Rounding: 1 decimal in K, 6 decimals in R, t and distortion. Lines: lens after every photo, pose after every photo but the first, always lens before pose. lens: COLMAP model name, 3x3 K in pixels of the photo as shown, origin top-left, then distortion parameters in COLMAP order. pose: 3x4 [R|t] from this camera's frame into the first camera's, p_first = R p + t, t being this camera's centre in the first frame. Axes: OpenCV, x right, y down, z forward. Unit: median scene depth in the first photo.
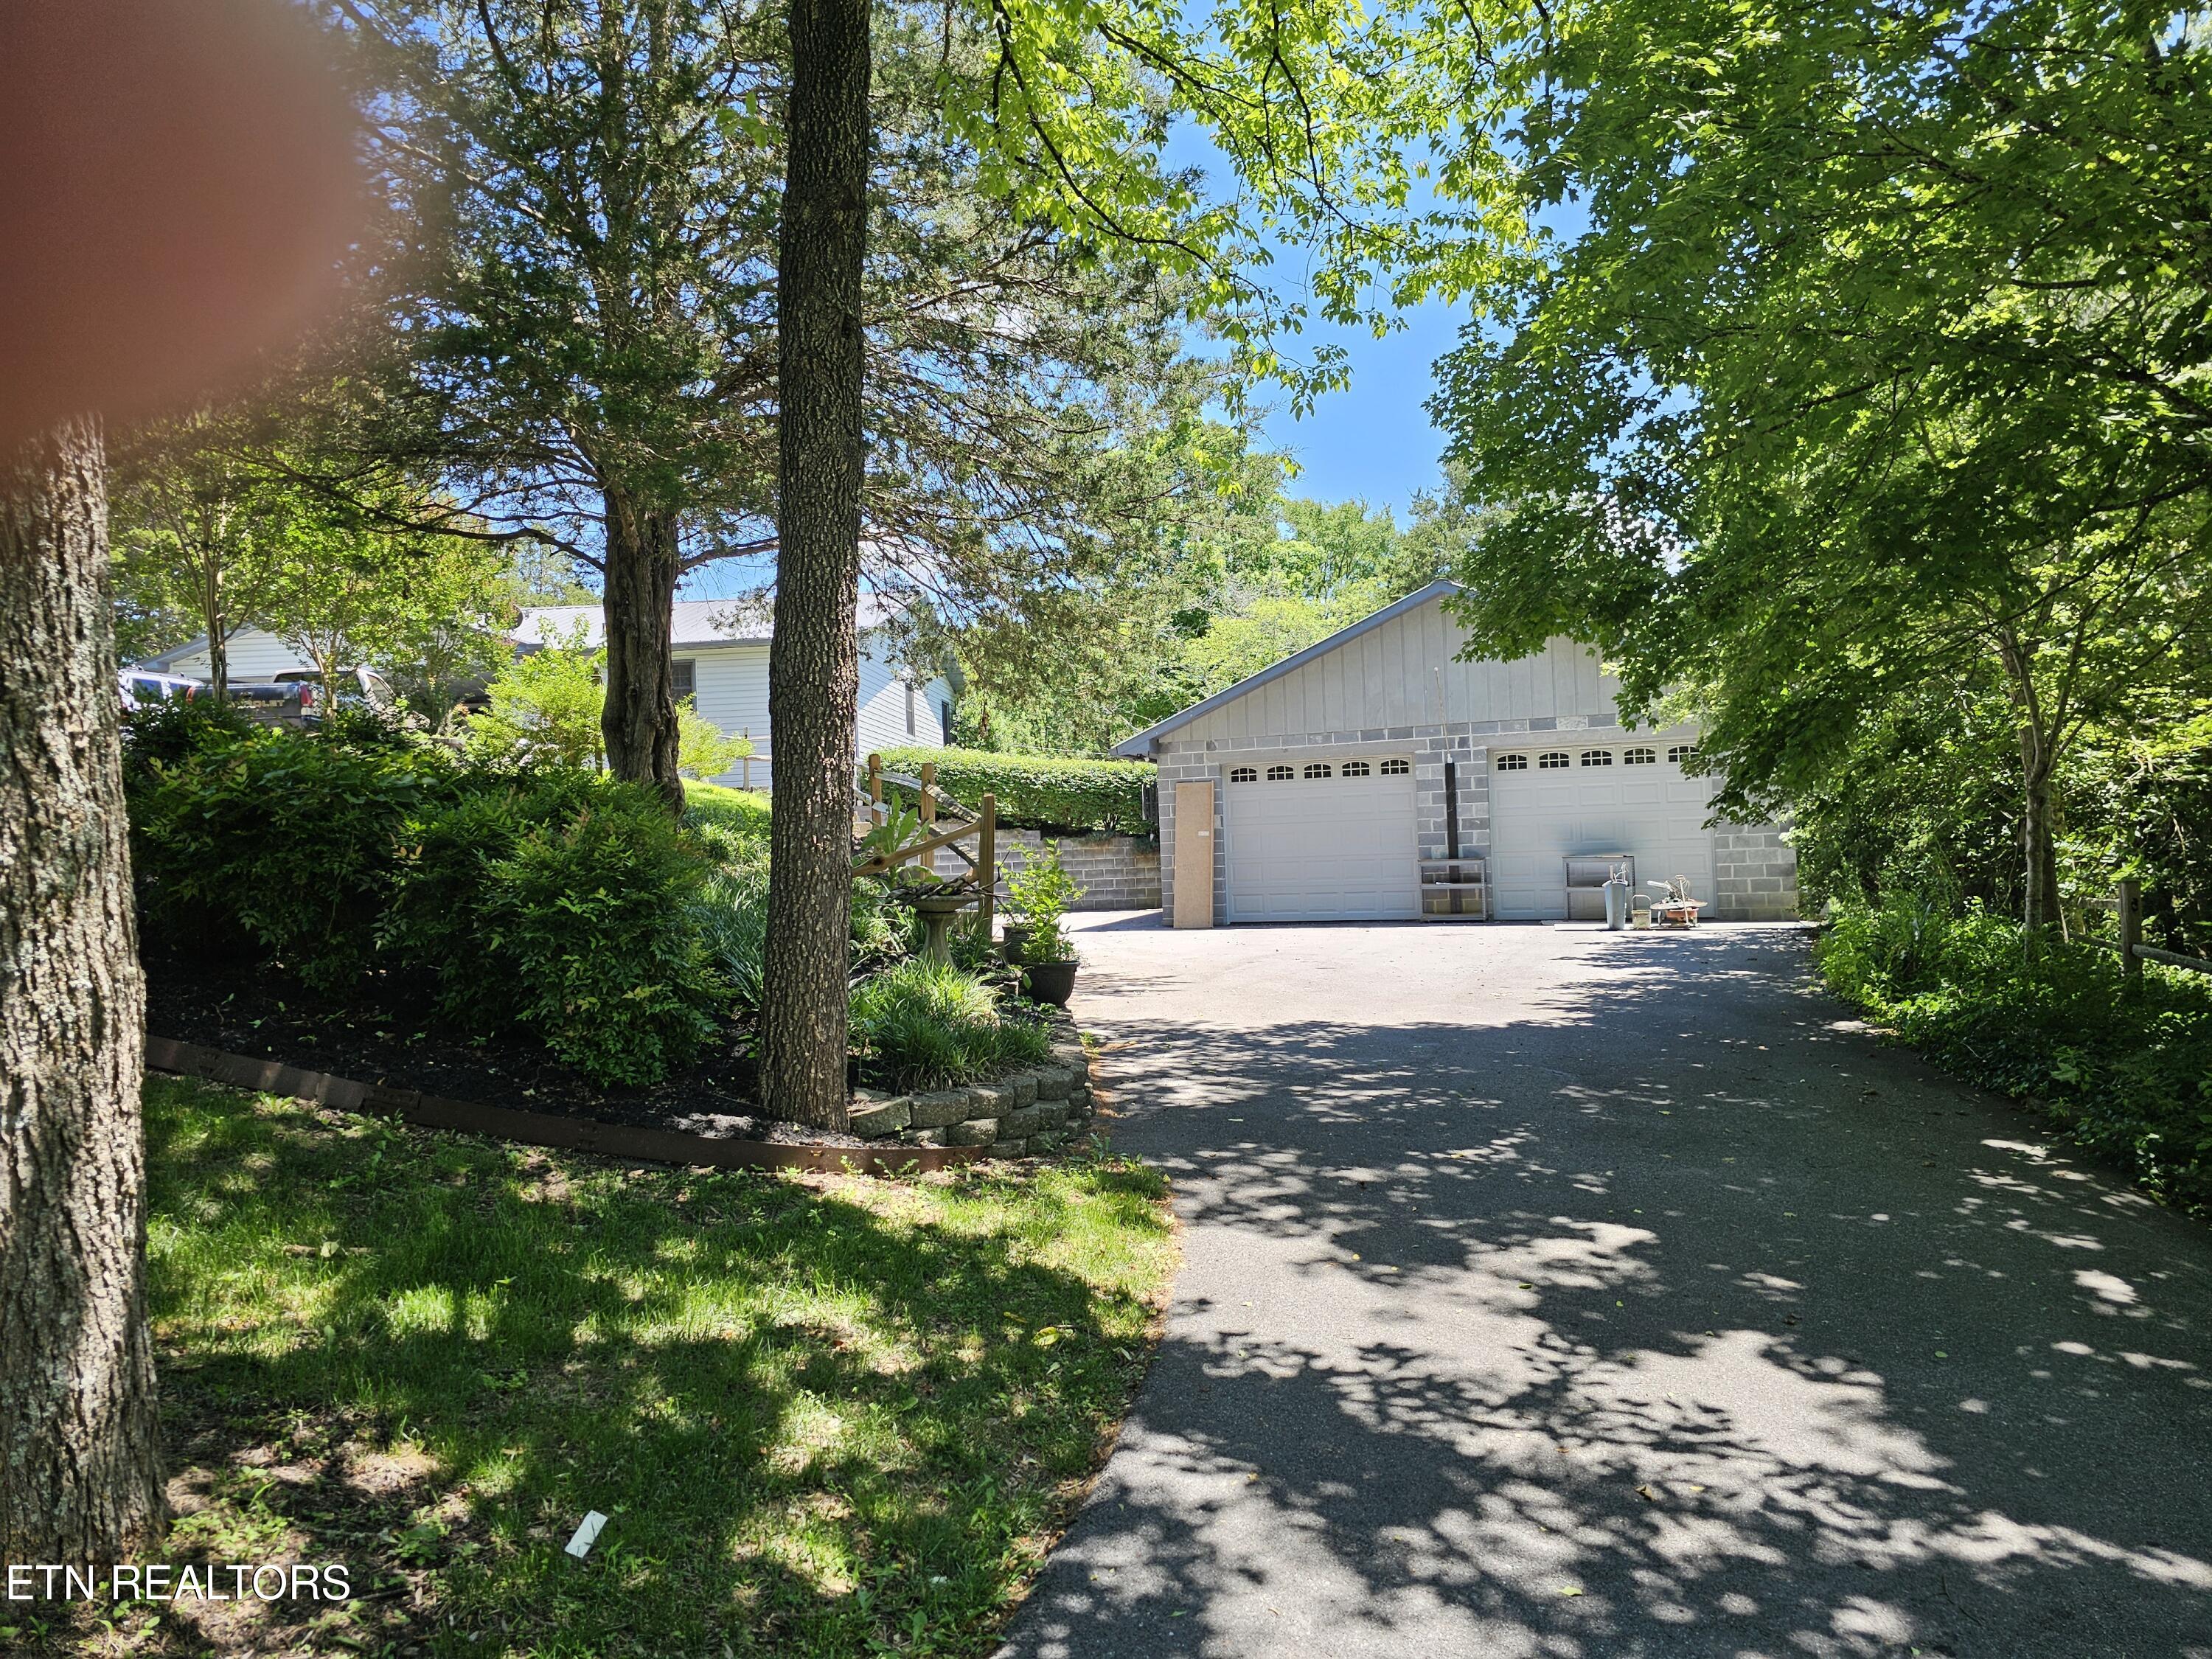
lens RADIAL K [[1496.4, 0, 1106.0], [0, 1496.4, 829.5], [0, 0, 1]] dist [0.103074, -0.000337]
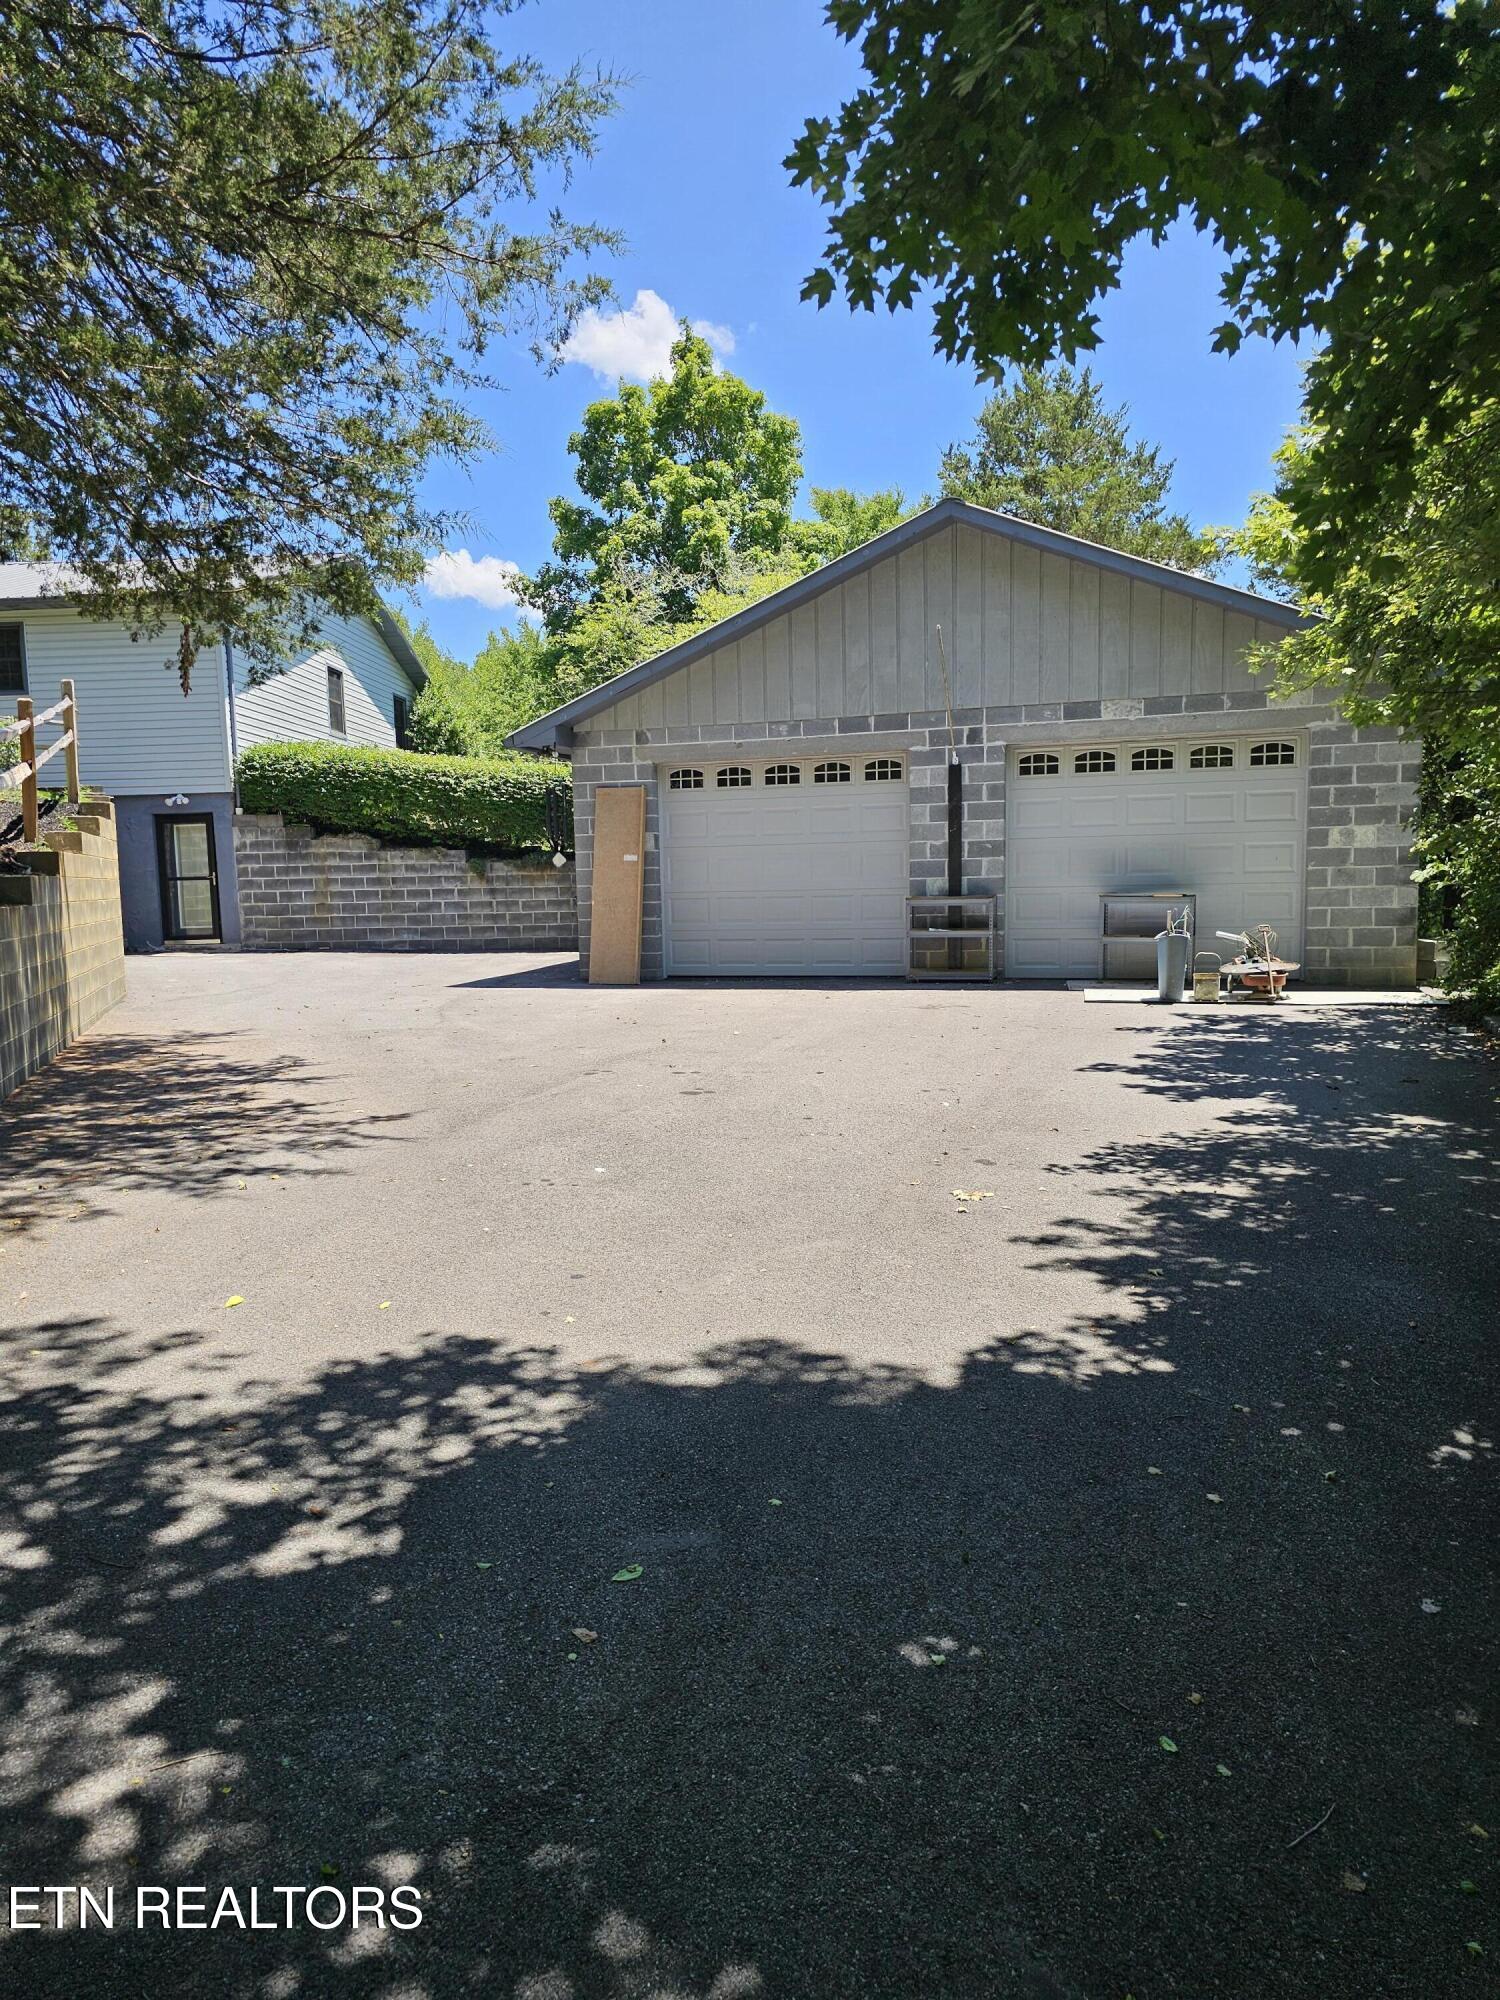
lens RADIAL K [[1353.0, 0, 750.0], [0, 1353.0, 1000.0], [0, 0, 1]] dist [0.103074, -0.000337]
pose [[0.998811, 0.008091, 0.048074, 0.097988], [-0.013284, 0.993984, 0.108720, -0.000840], [-0.046905, -0.109229, 0.992909, 0.335074]]
